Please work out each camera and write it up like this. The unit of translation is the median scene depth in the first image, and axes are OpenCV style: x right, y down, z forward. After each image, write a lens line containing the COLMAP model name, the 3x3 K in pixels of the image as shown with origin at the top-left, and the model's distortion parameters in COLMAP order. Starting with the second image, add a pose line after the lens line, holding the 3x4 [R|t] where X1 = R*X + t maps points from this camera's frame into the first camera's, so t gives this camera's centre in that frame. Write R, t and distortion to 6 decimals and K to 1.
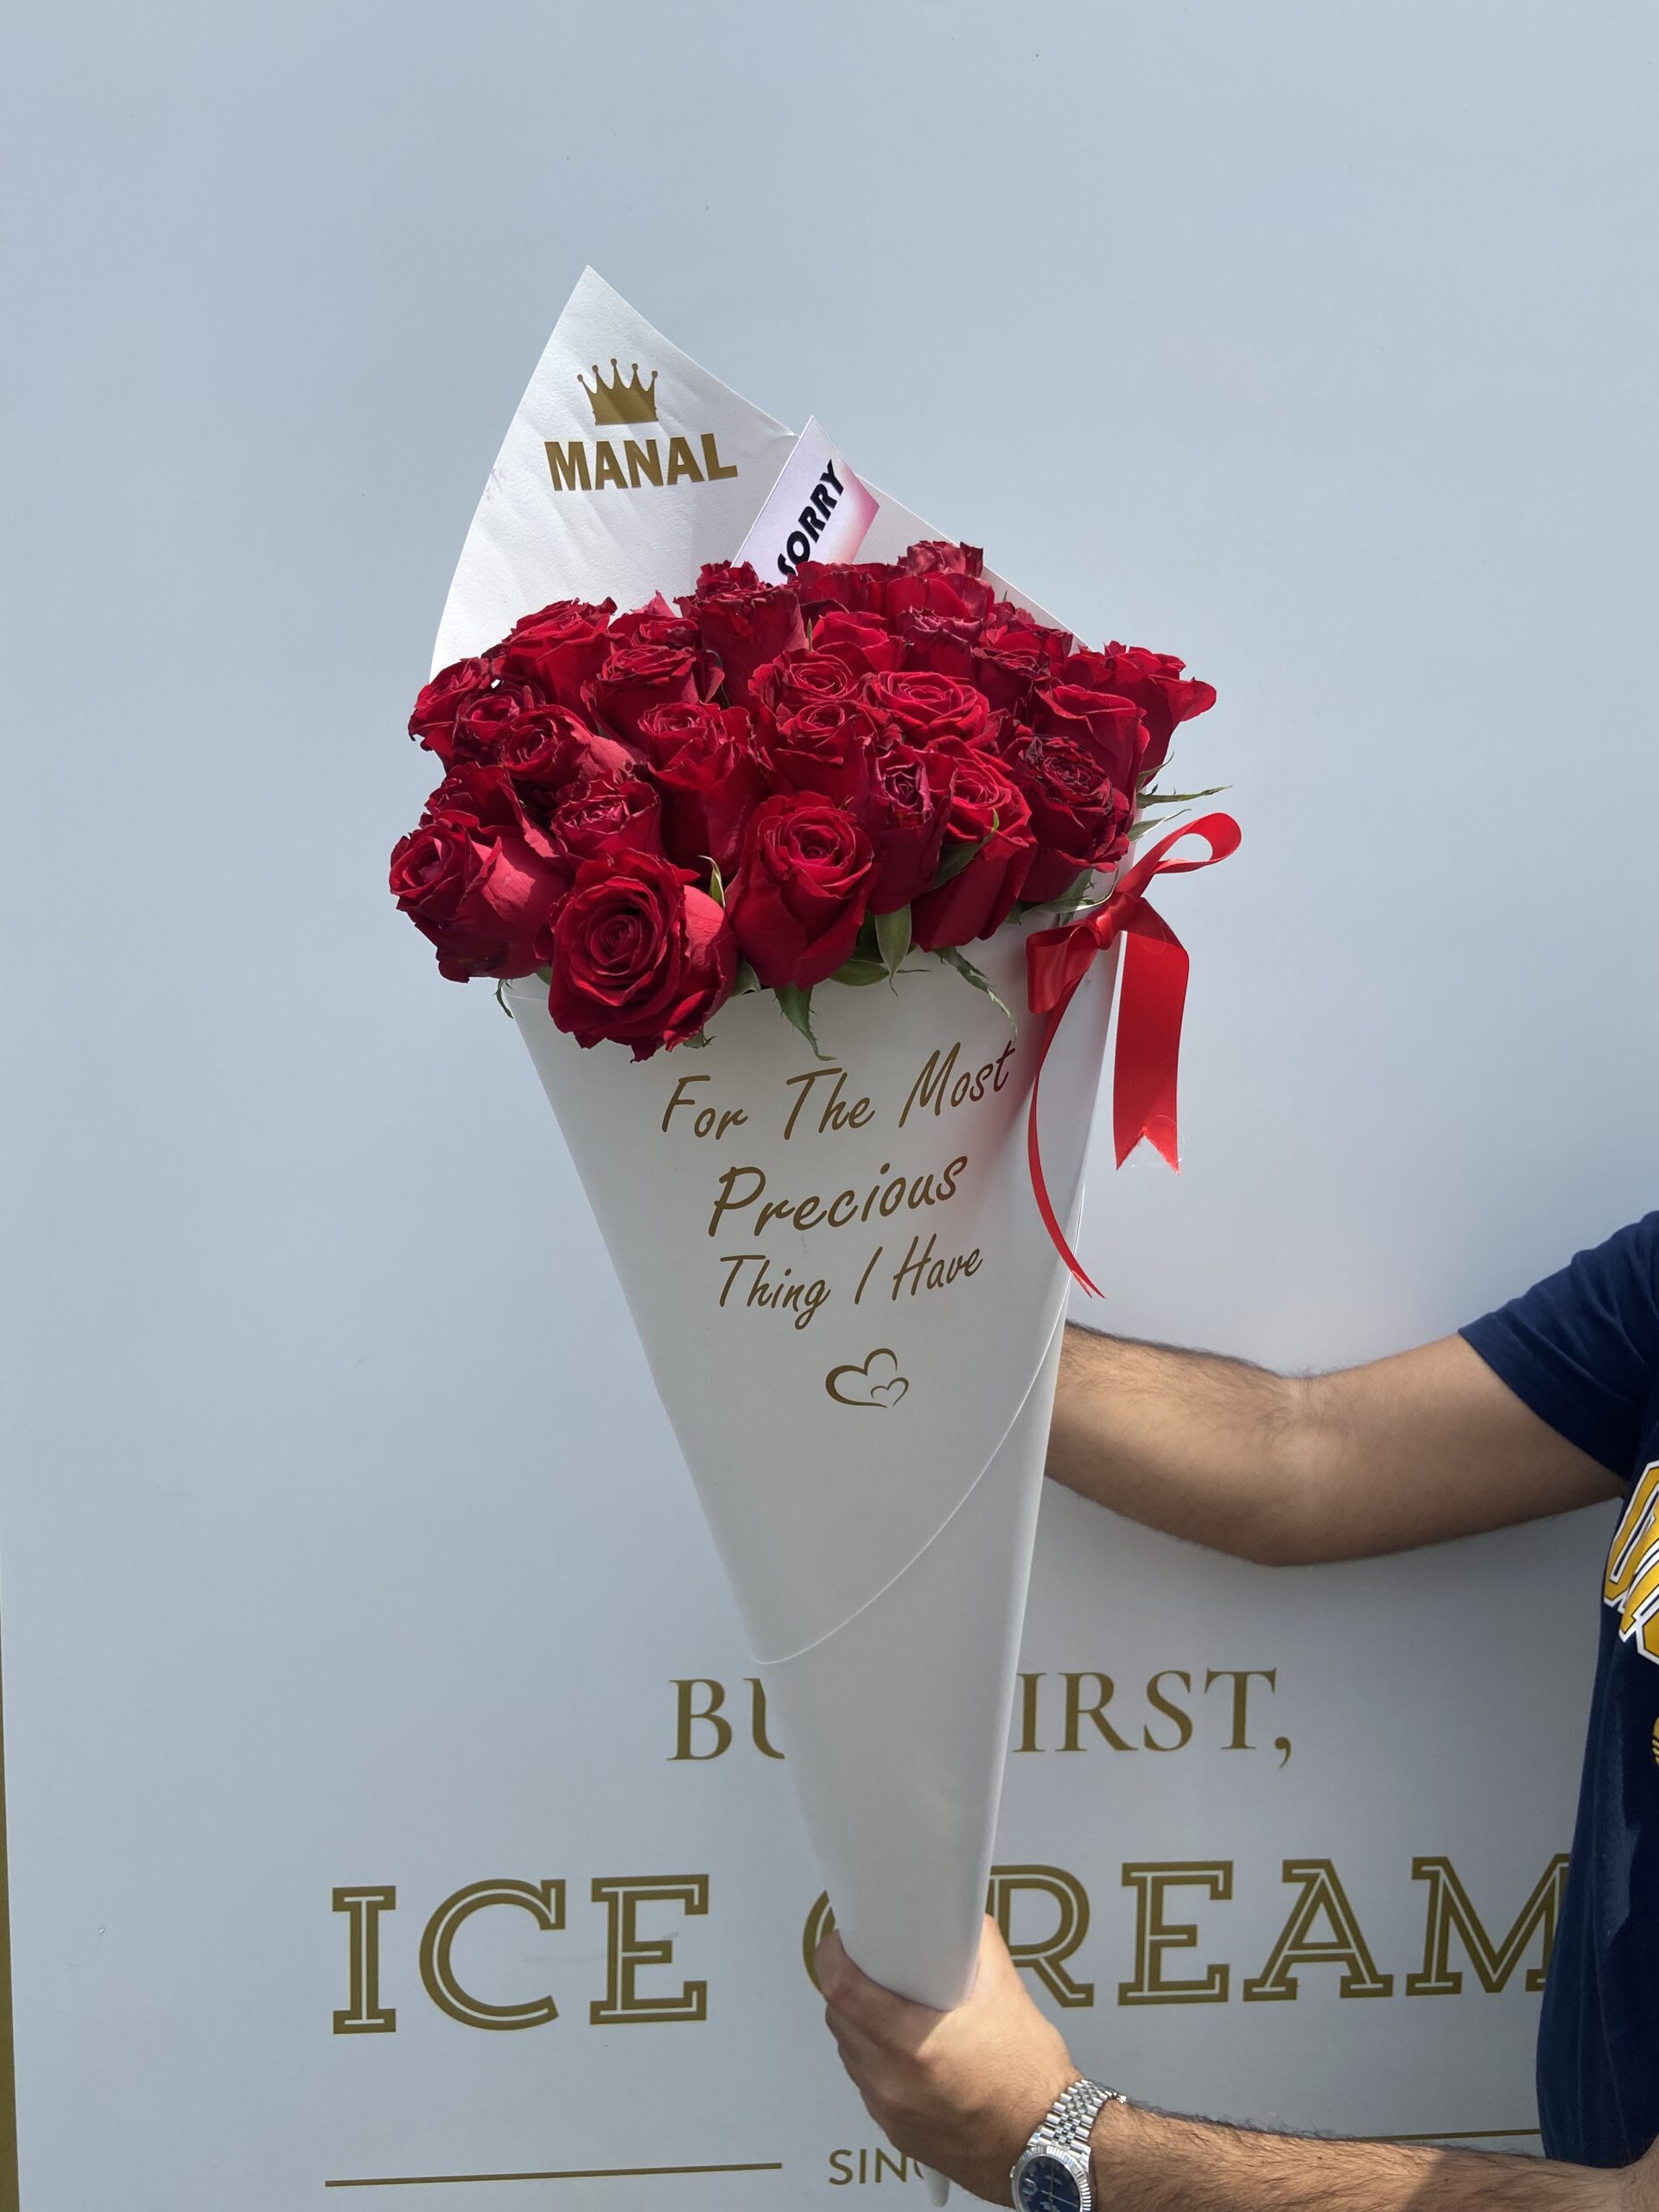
lens RADIAL K [[1664.8, 0, 829.5], [0, 1664.8, 1106.0], [0, 0, 1]] dist [-0.002703, -0.002150]
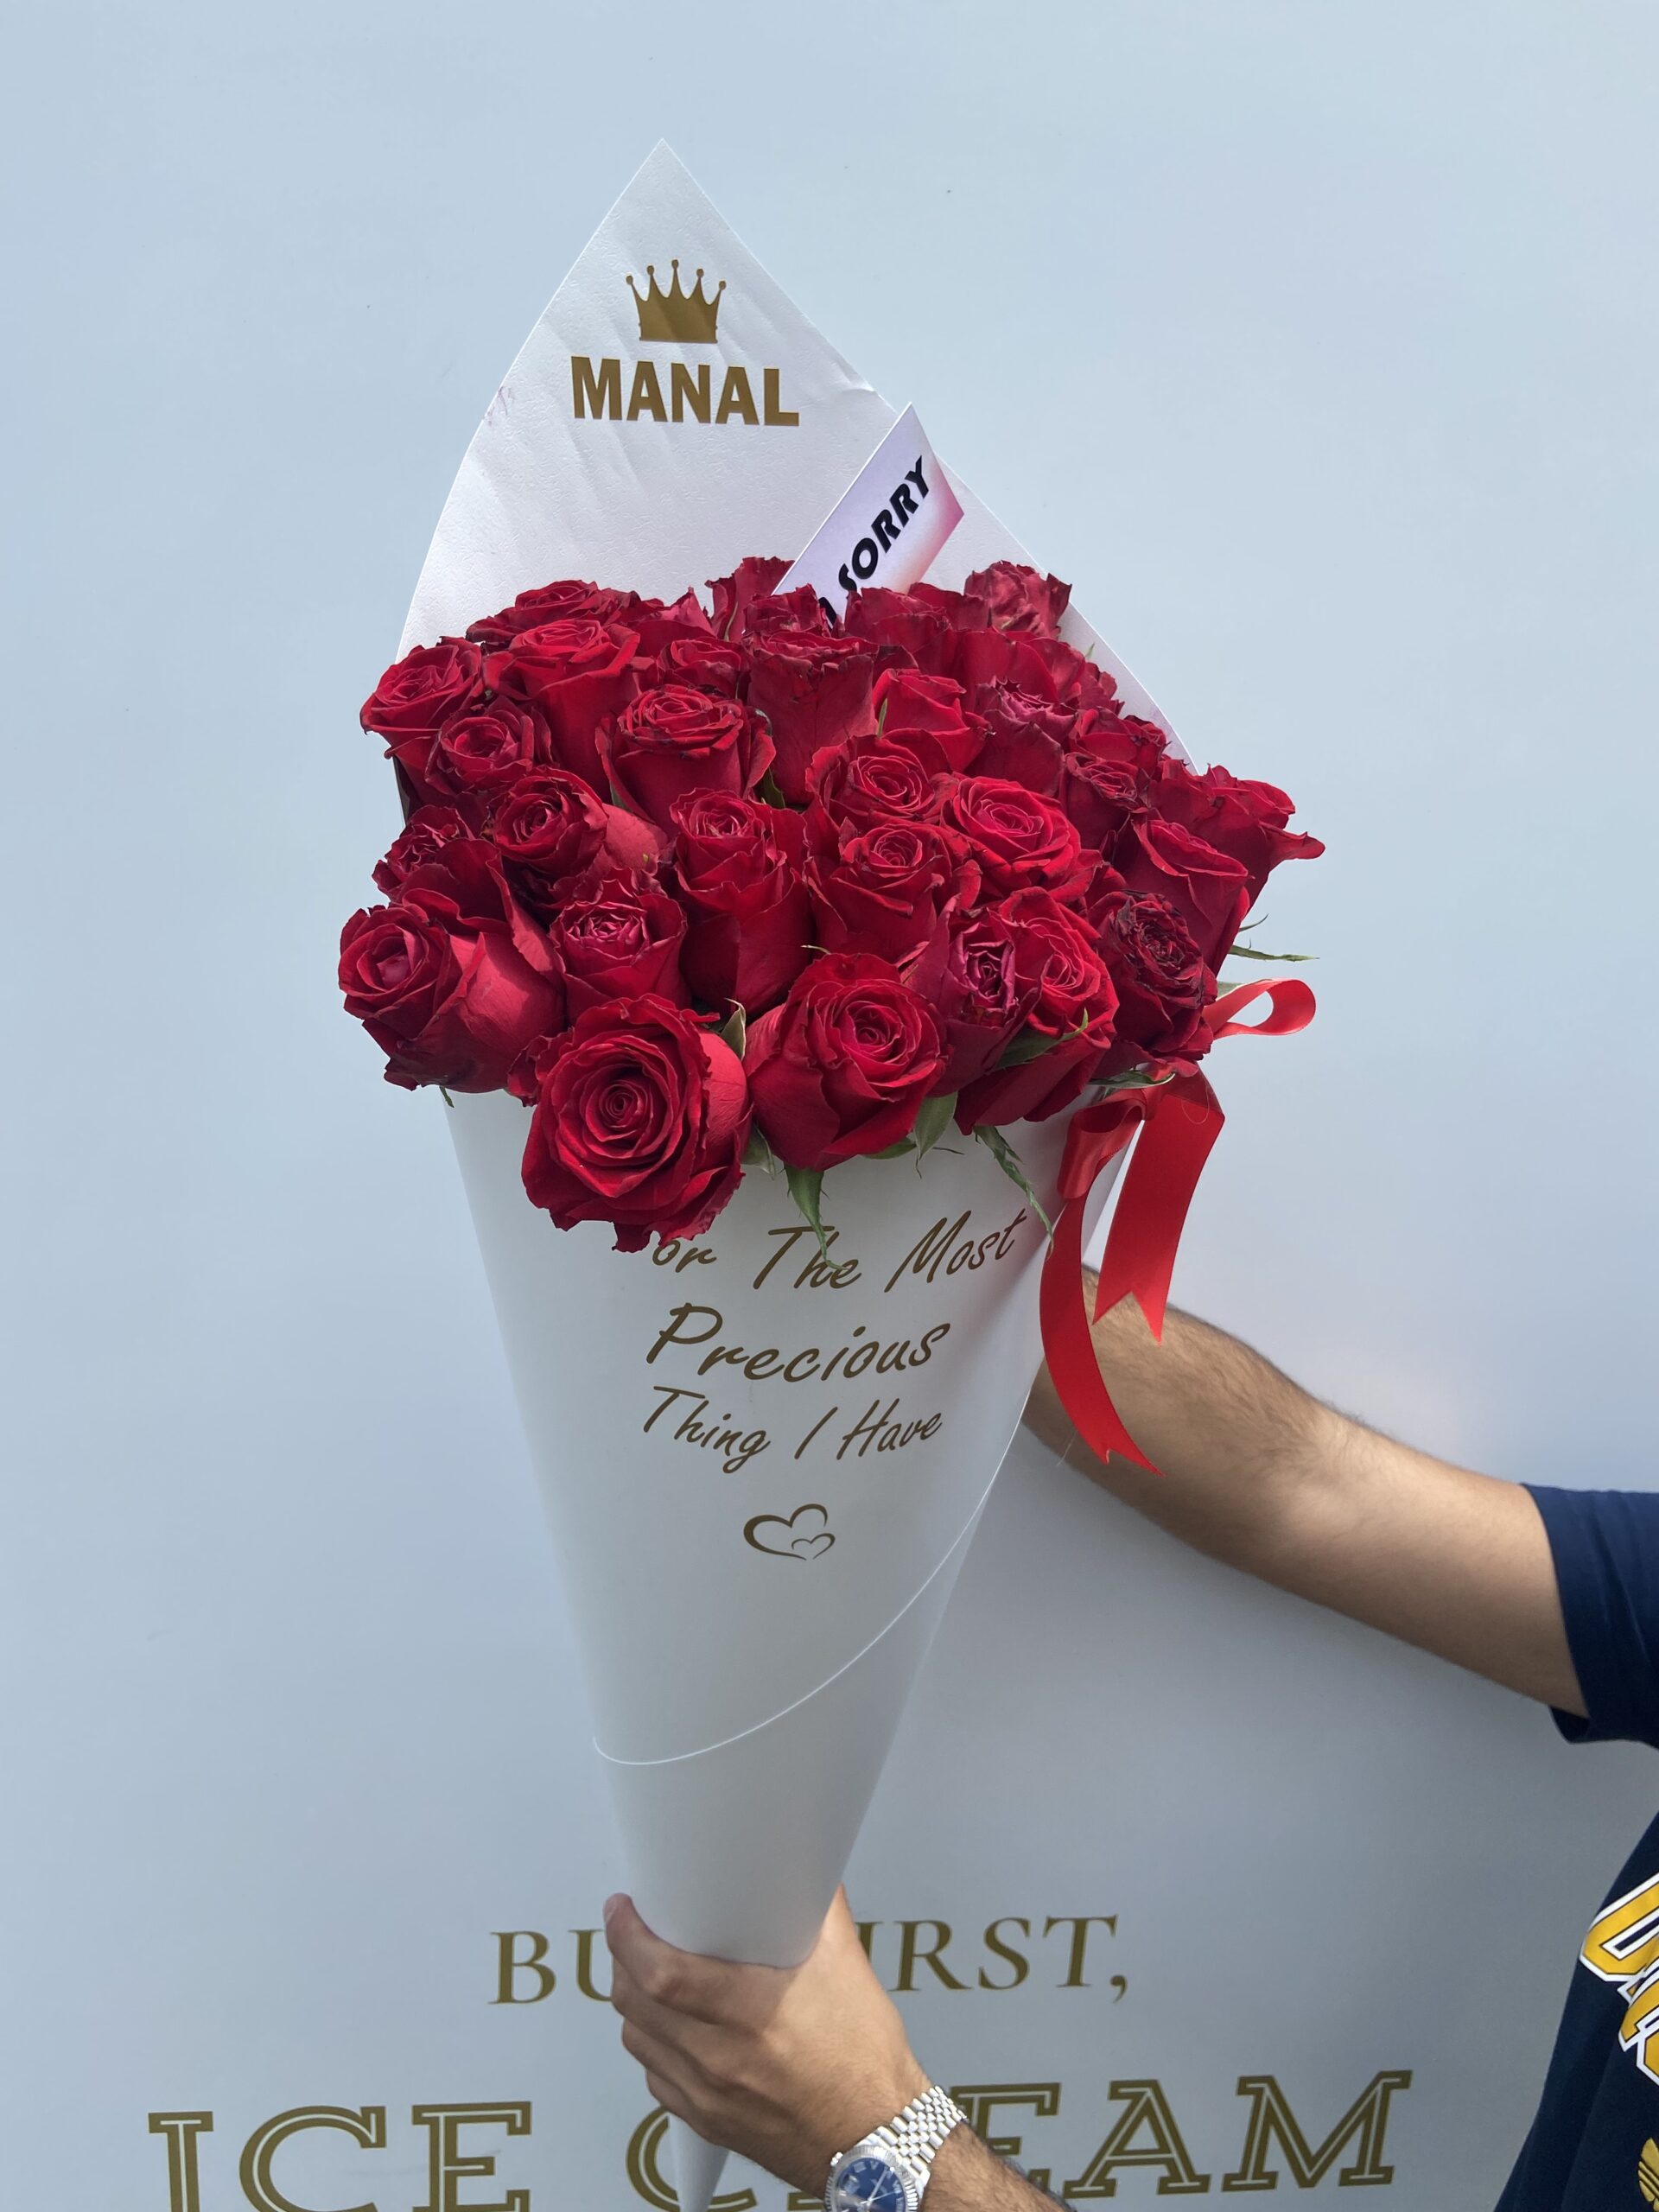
lens RADIAL K [[1705.9, 0, 829.5], [0, 1705.9, 1106.0], [0, 0, 1]] dist [0.006697, 0.000389]
pose [[0.981950, 0.147853, 0.117954, -0.105558], [-0.162562, 0.978524, 0.126747, -0.189873], [-0.096681, -0.143634, 0.984897, 0.136693]]
